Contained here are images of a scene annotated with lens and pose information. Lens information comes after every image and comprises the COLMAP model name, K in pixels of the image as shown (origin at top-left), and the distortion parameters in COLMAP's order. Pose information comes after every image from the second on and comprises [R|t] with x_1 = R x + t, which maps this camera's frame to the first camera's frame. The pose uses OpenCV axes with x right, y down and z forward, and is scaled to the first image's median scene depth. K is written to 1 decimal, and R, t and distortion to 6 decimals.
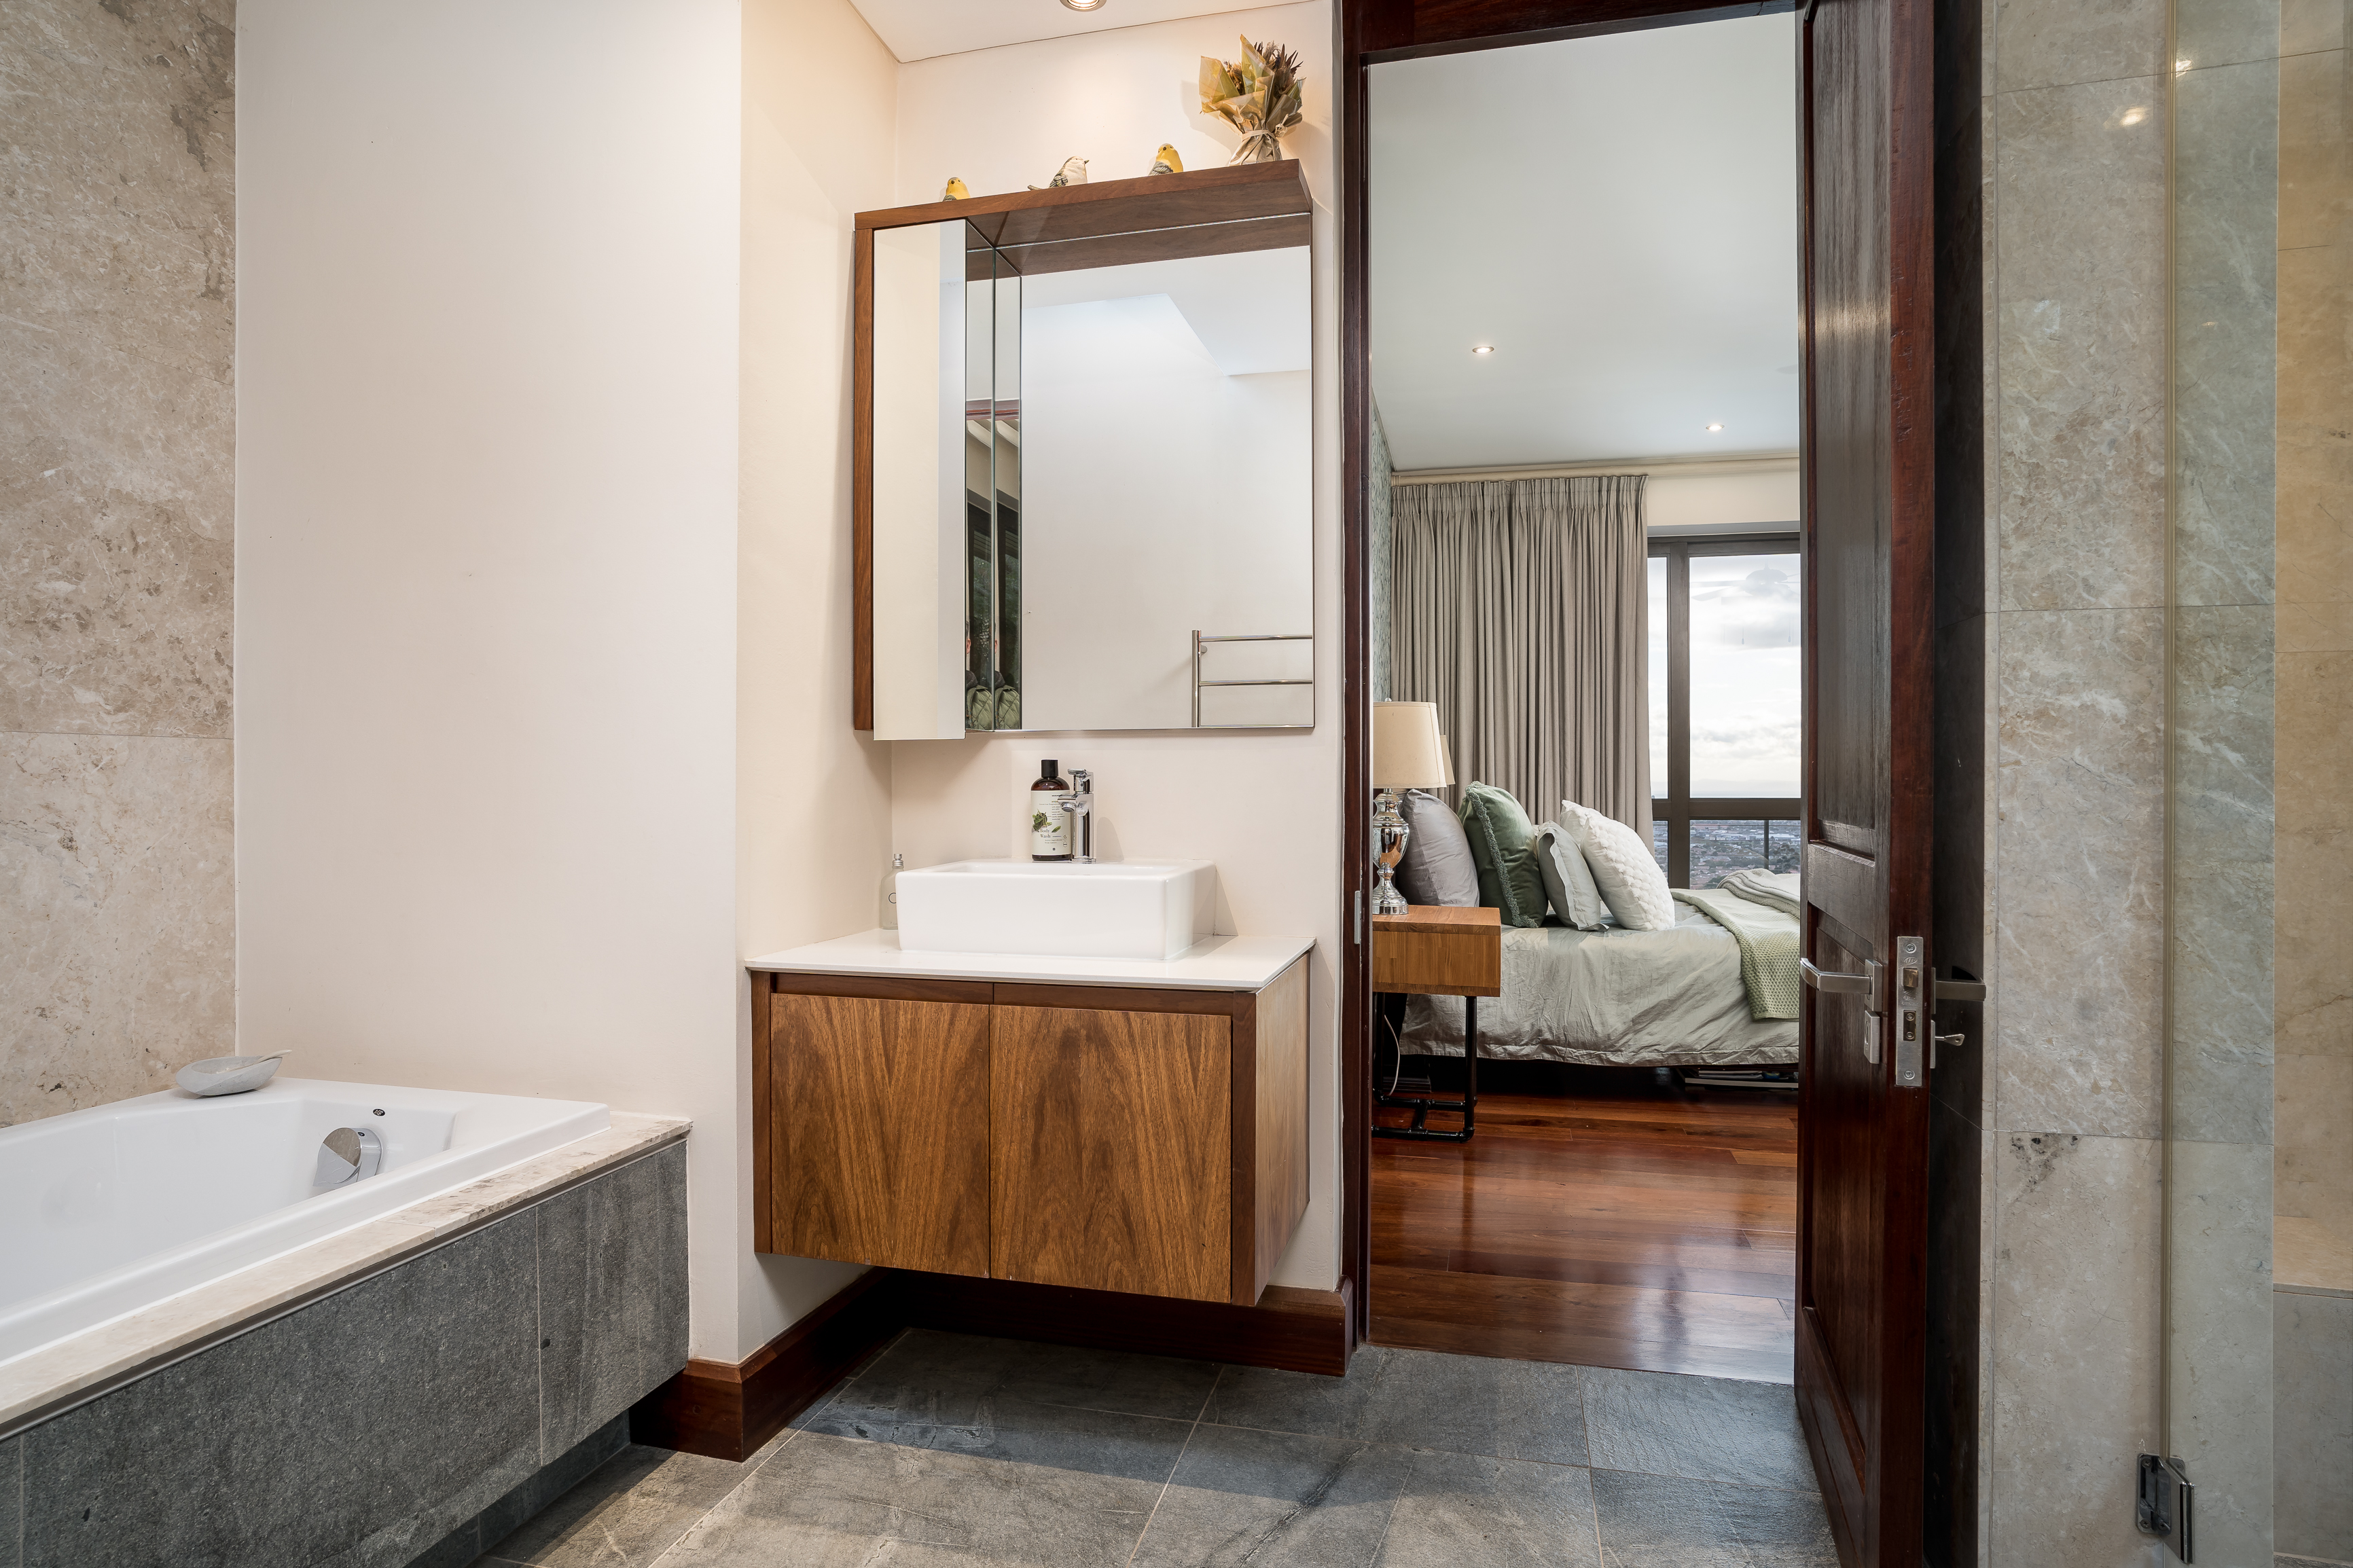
lens RADIAL K [[1323.9, 0, 1176.1], [0, 1323.9, 790.5], [0, 0, 1]] dist [0.000864, 0.009765]
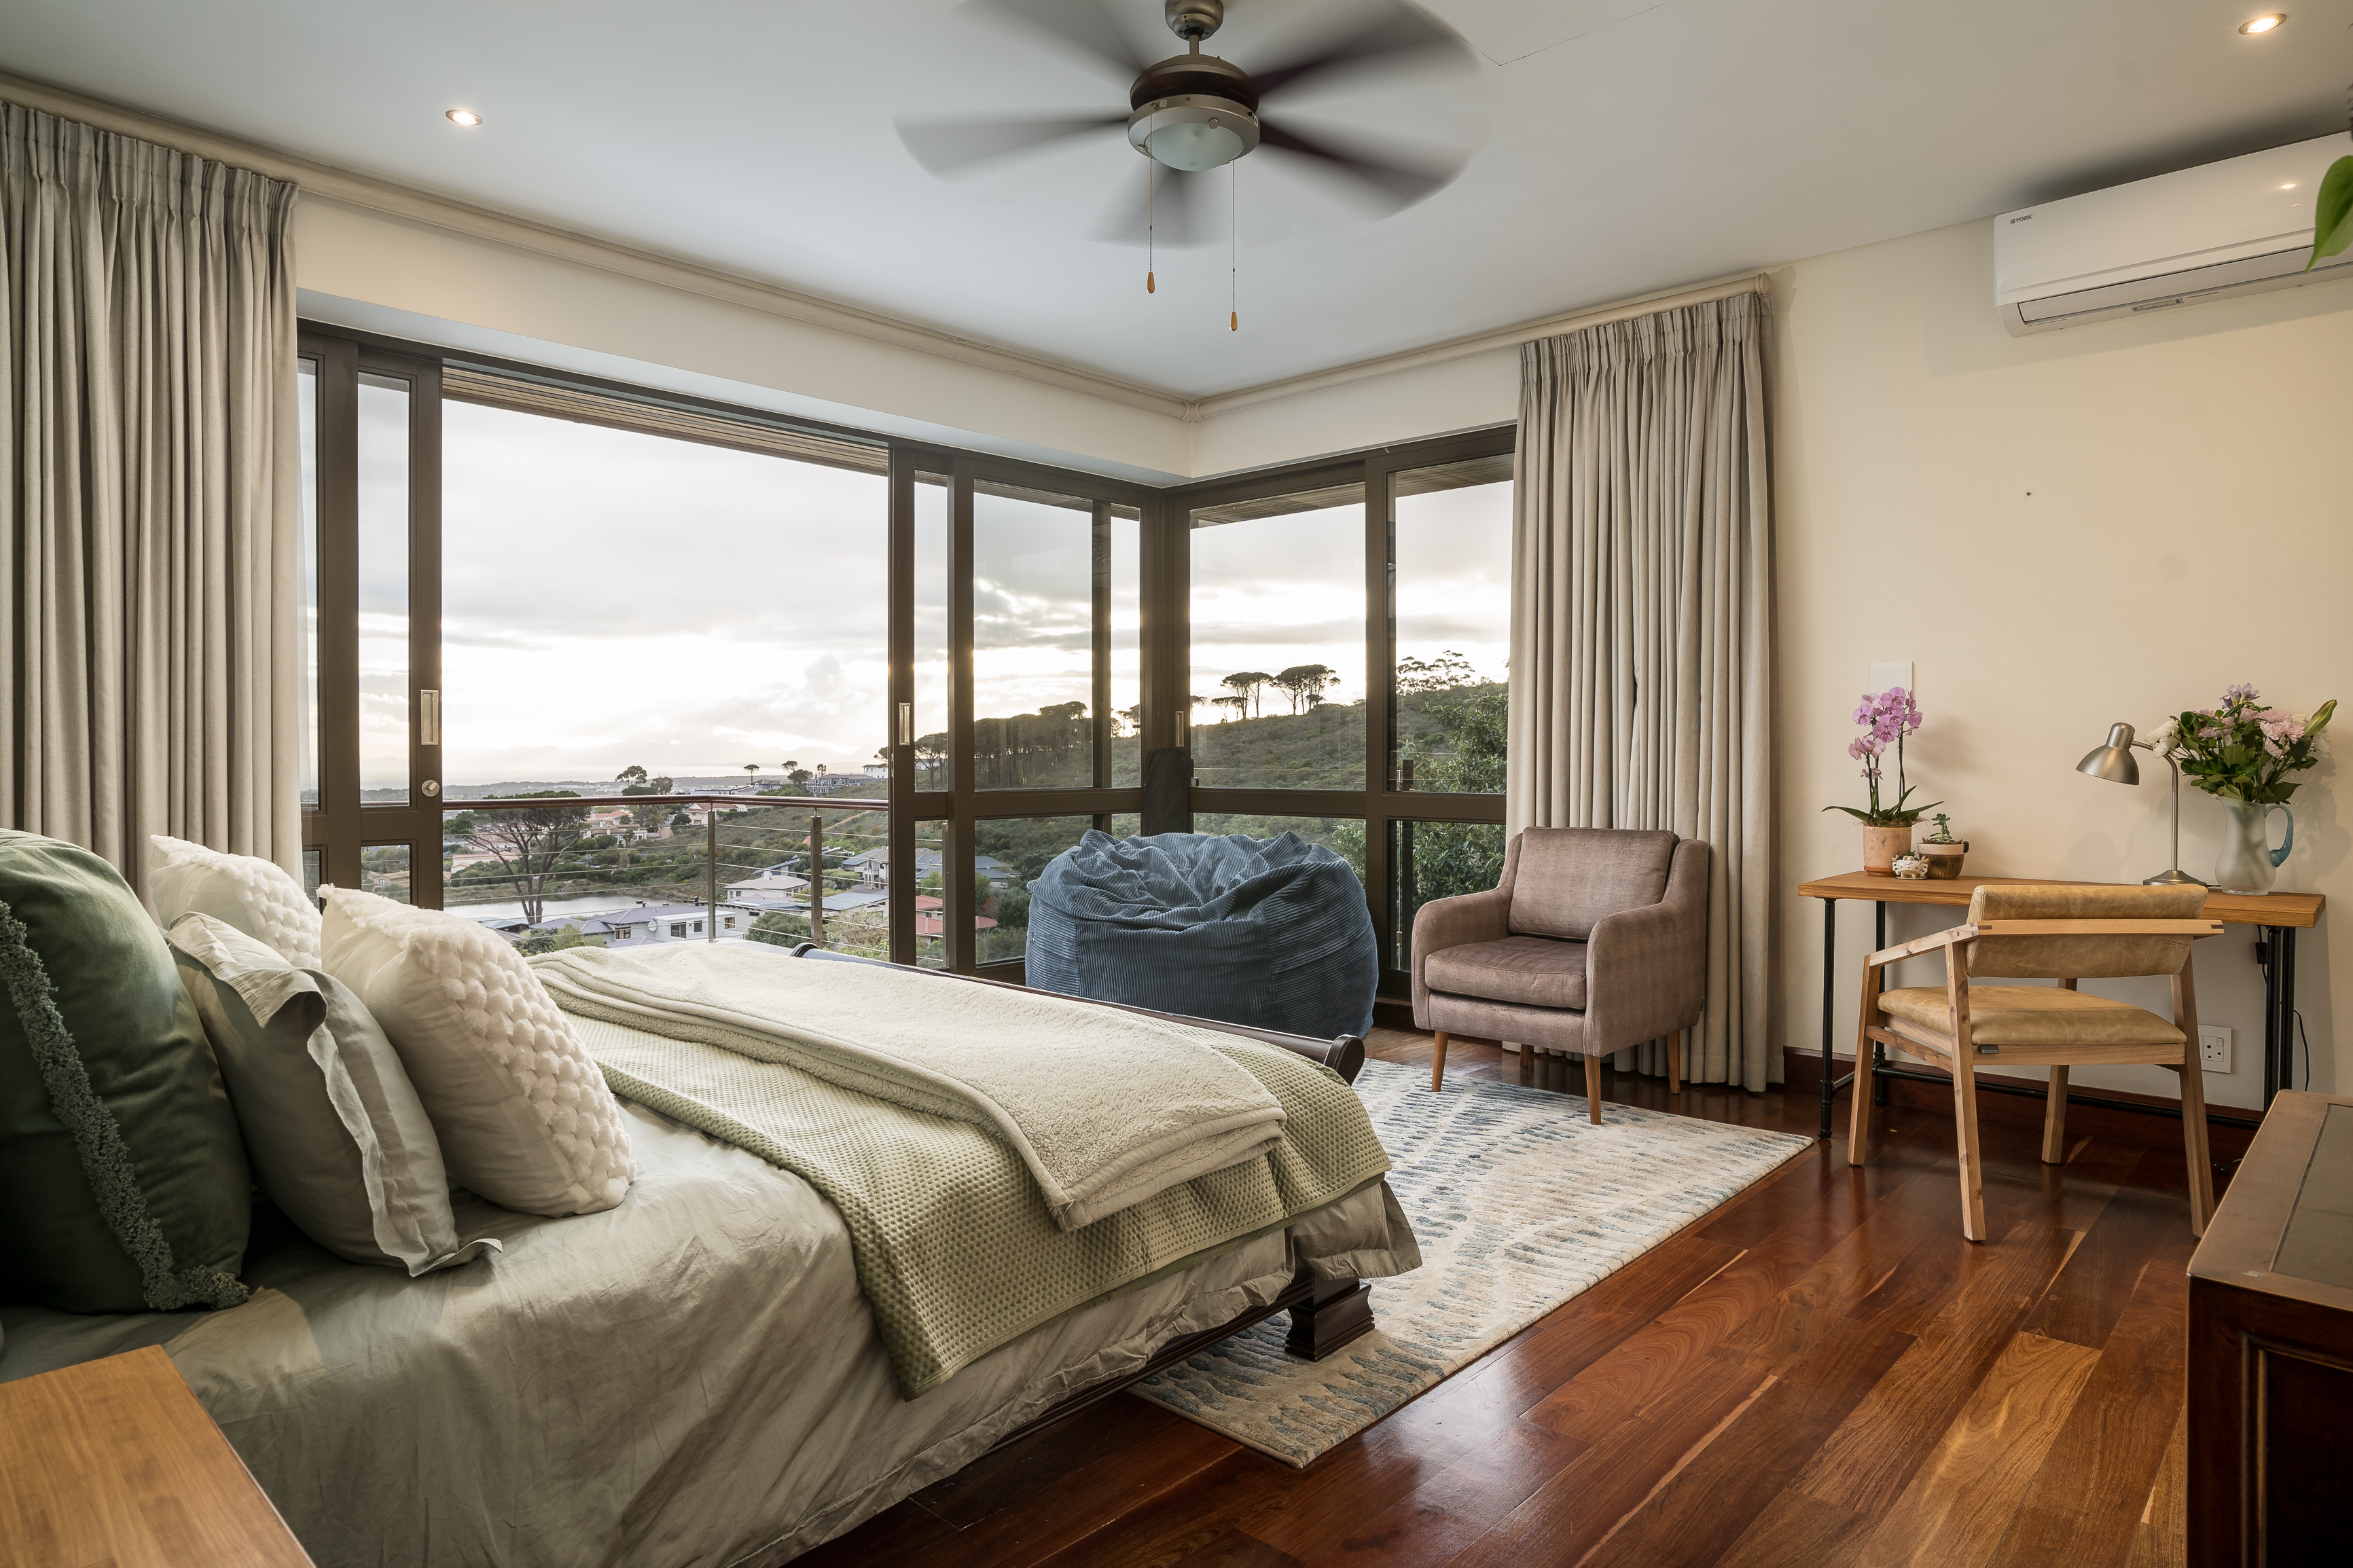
lens RADIAL K [[1323.9, 0, 1185.7], [0, 1323.9, 765.5], [0, 0, 1]] dist [0.000864, 0.009765]
pose [[0.494351, -0.010793, 0.869196, 0.112942], [-0.000847, 0.999916, 0.012898, -0.027175], [-0.869262, -0.007112, 0.494300, 0.670526]]
